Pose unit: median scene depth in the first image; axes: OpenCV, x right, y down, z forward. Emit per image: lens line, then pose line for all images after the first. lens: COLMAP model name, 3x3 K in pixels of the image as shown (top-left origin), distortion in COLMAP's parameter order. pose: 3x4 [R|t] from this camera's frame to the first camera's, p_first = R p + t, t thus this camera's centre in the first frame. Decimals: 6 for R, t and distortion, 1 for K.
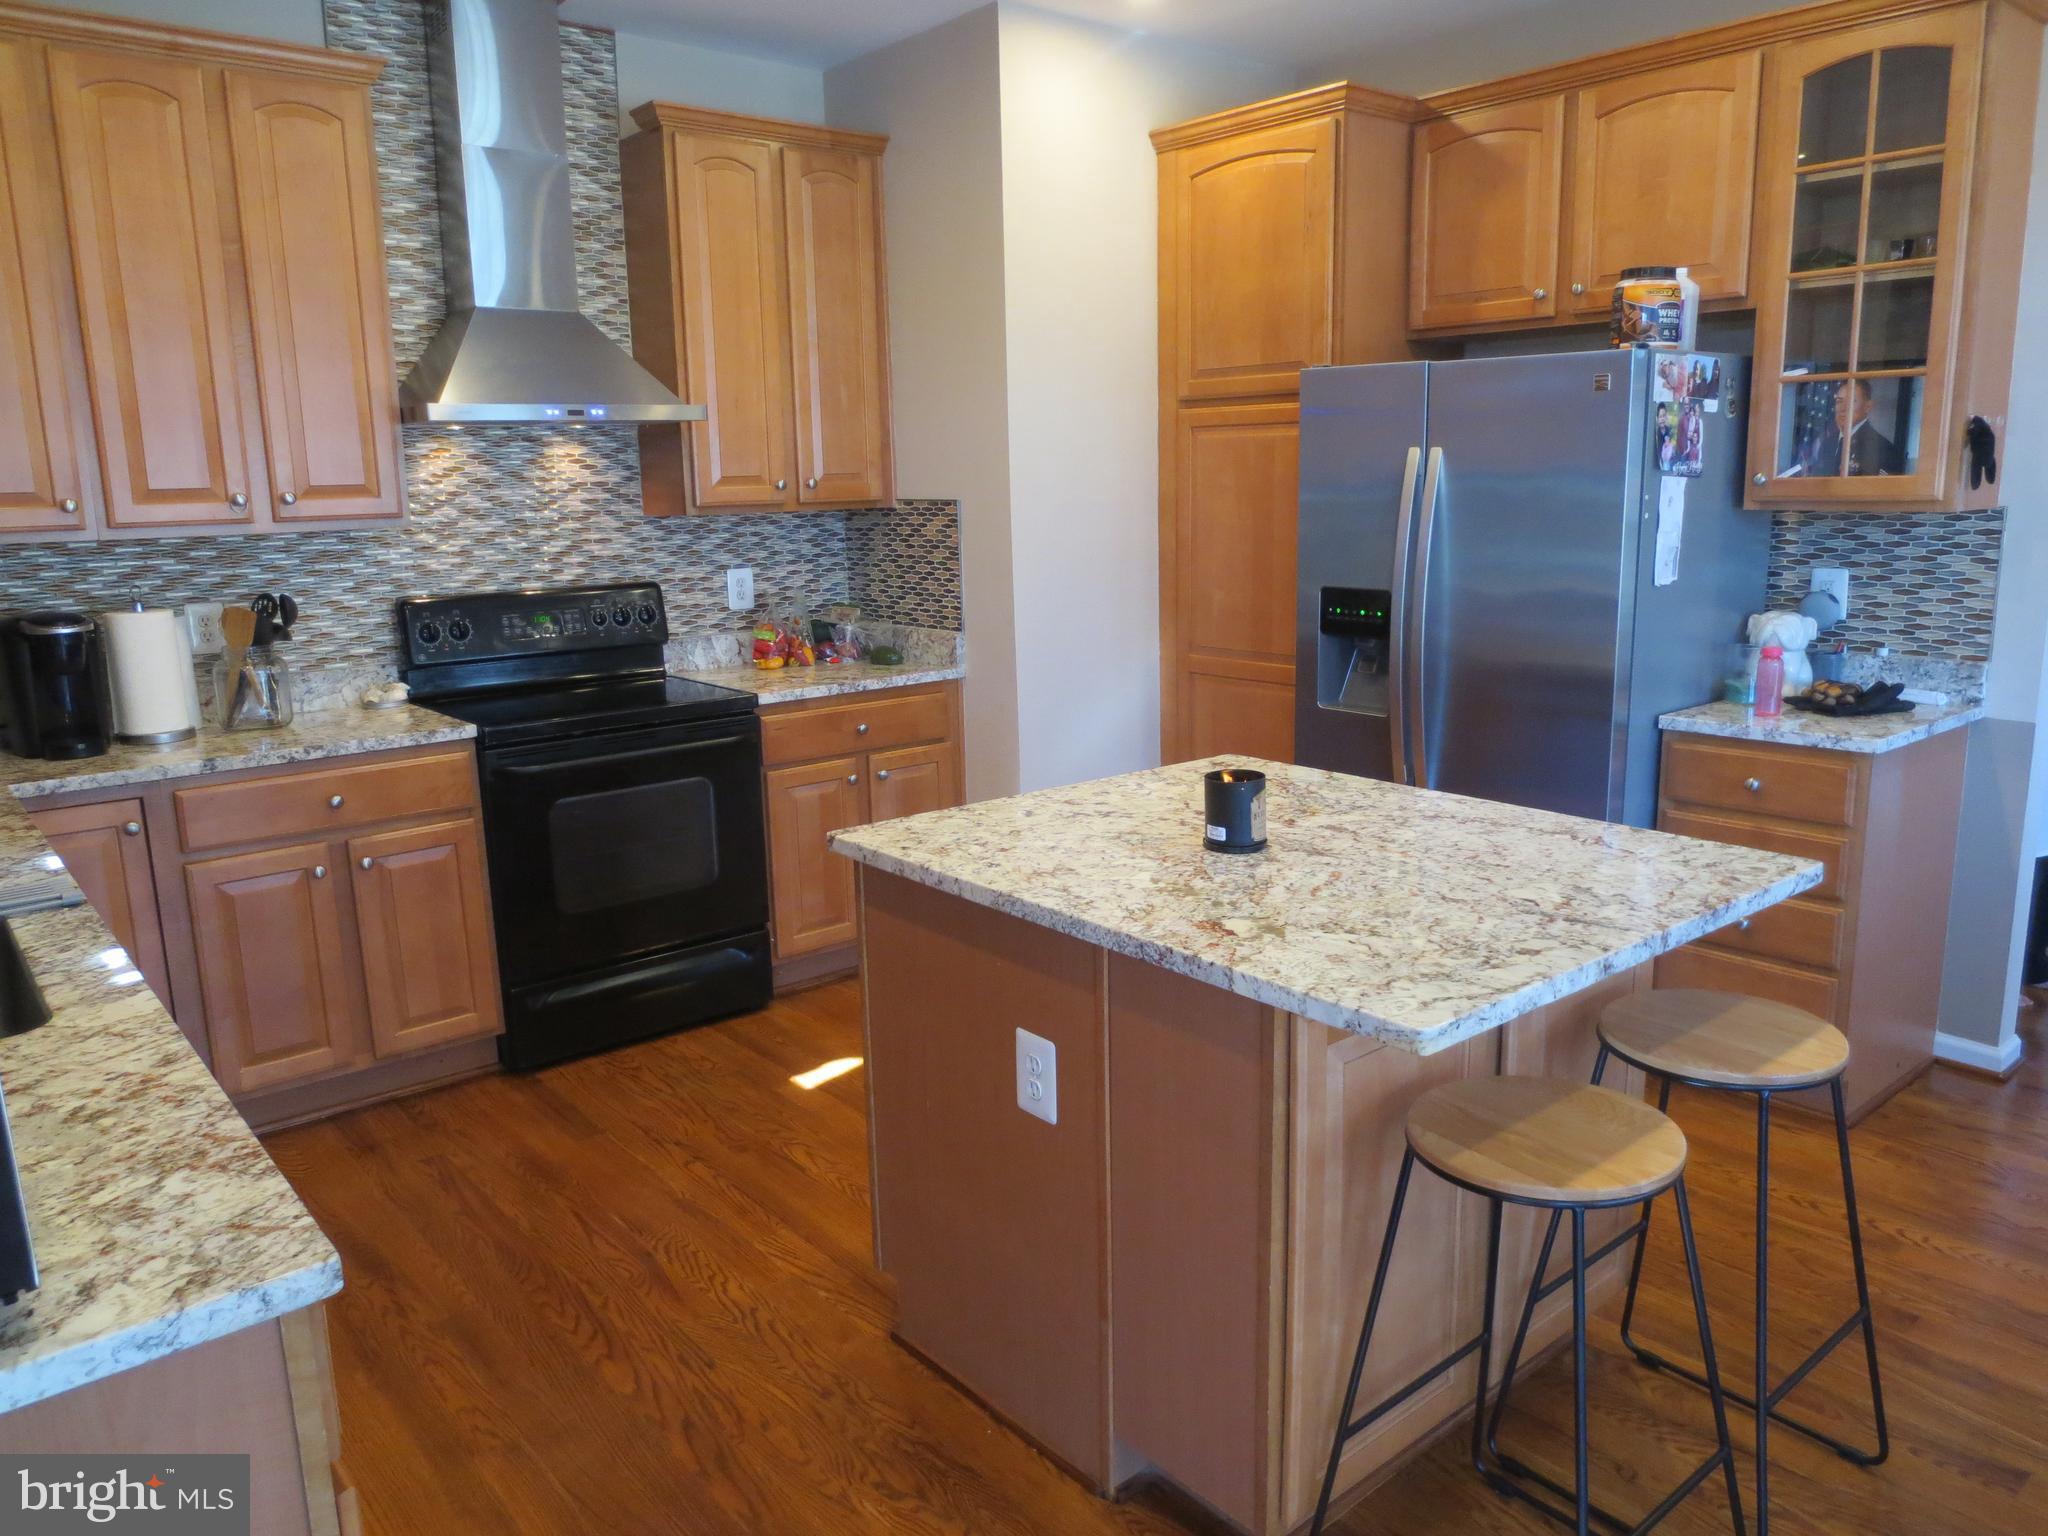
lens RADIAL K [[1452.2, 0, 1029.0], [0, 1452.2, 768.8], [0, 0, 1]] dist [-0.034863, 0.025986]
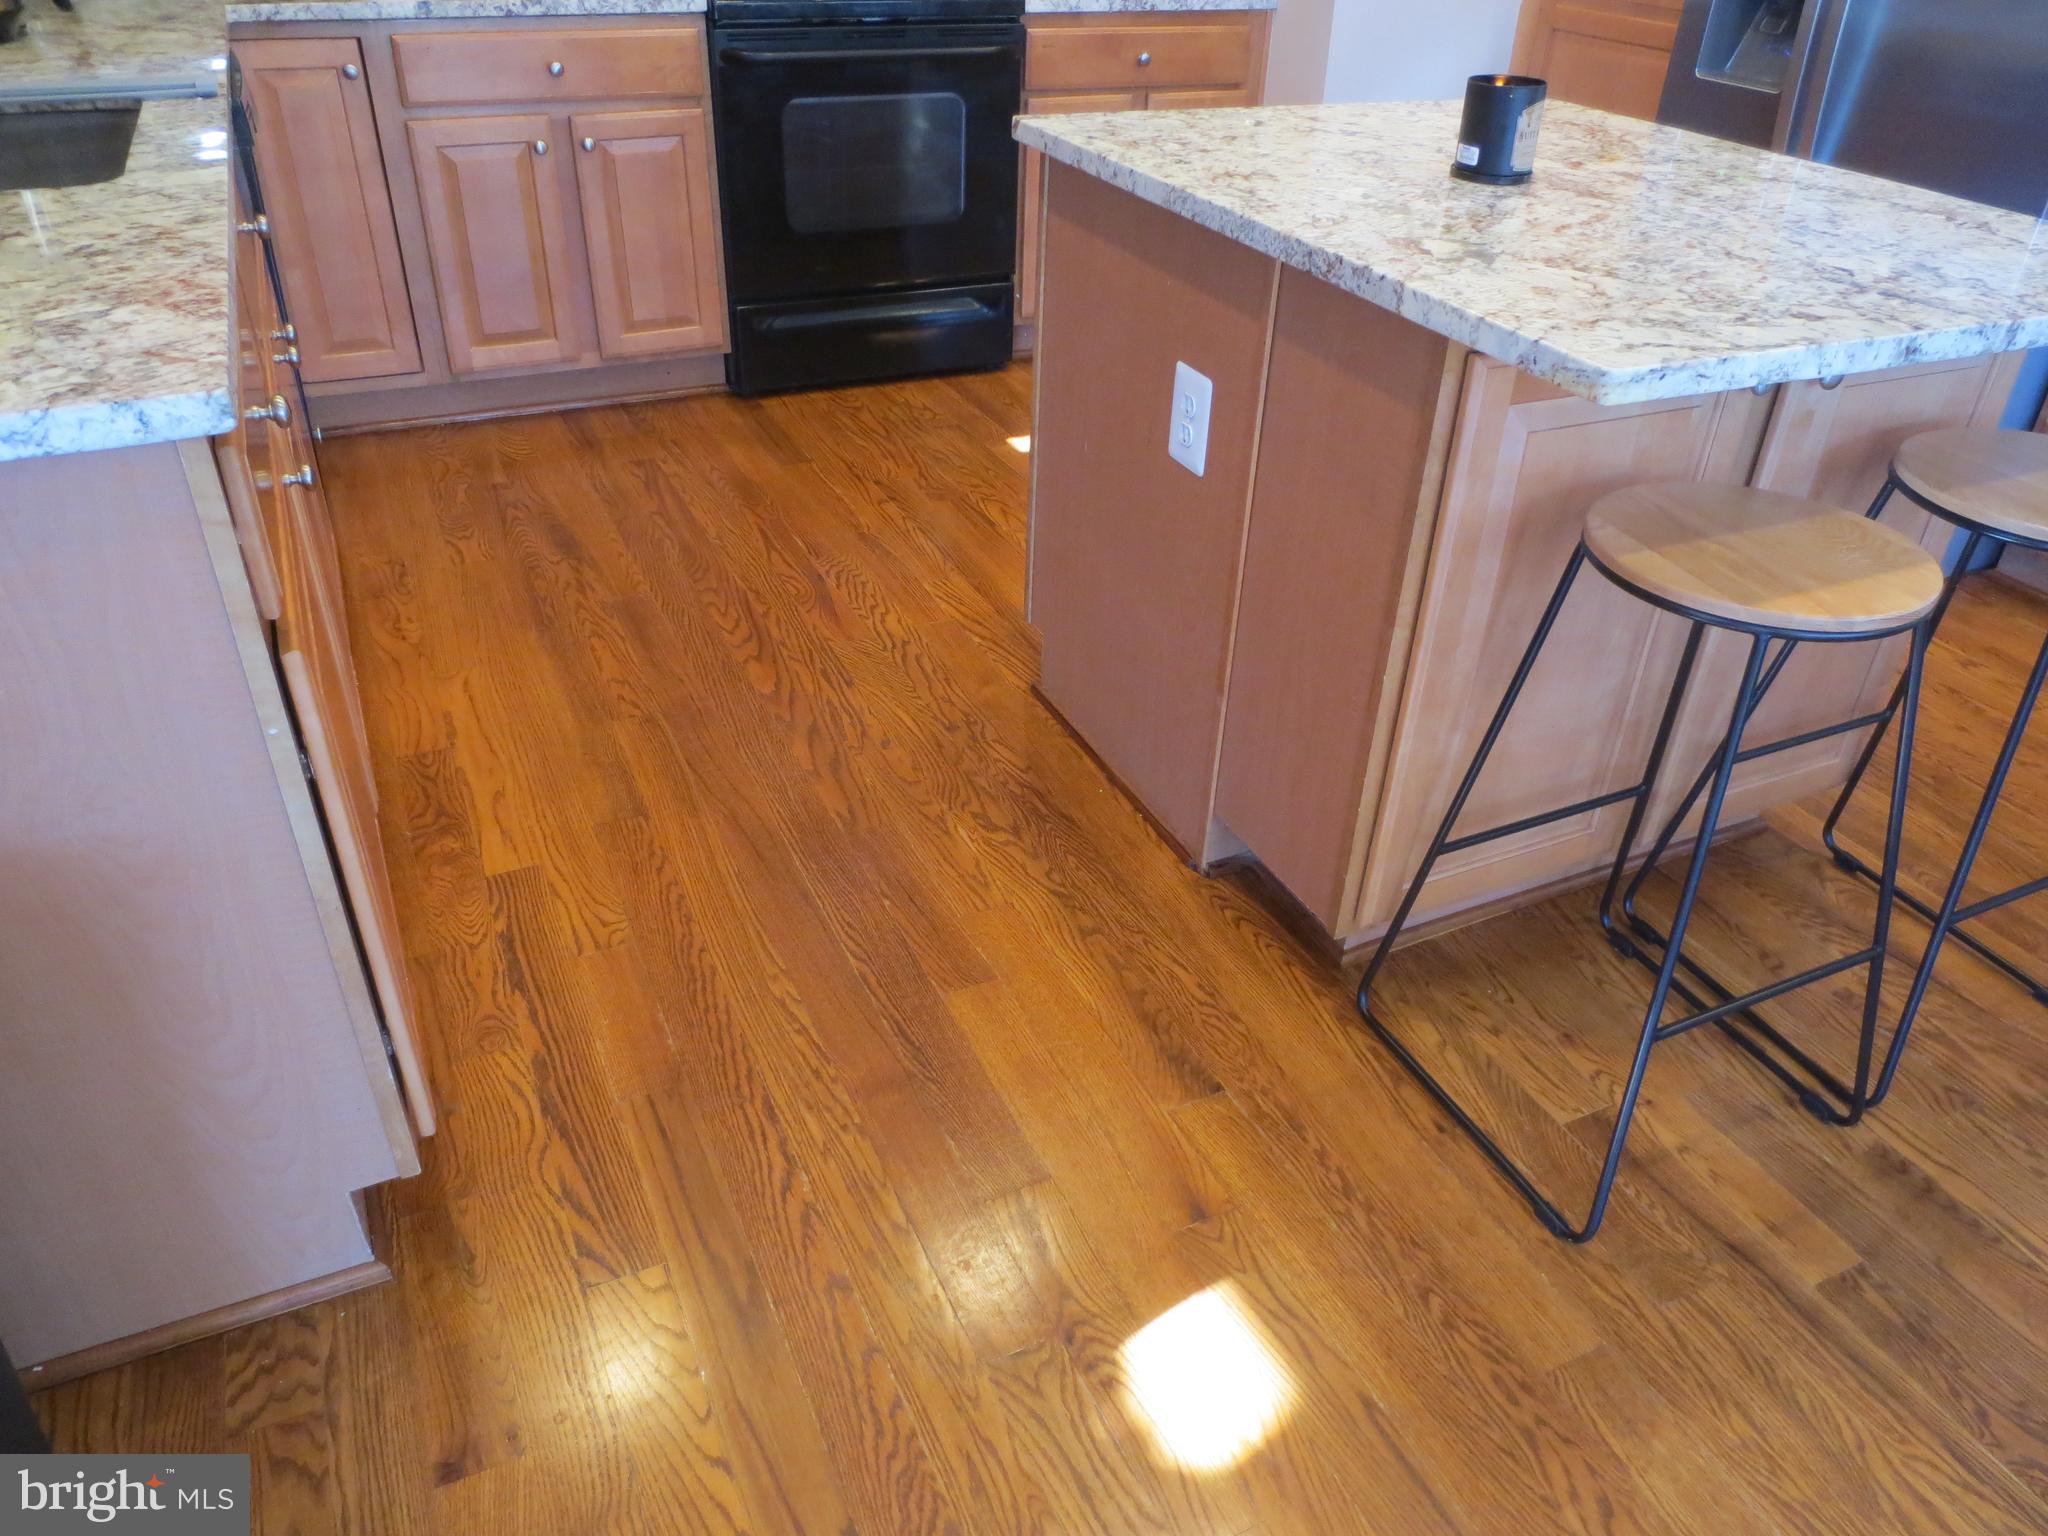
lens RADIAL K [[1452.2, 0, 1033.1], [0, 1452.2, 762.3], [0, 0, 1]] dist [-0.034863, 0.025986]
pose [[0.966050, 0.184482, -0.180872, 0.104345], [-0.104939, 0.919923, 0.377796, 0.078102], [0.236085, -0.345989, 0.908051, 0.108261]]
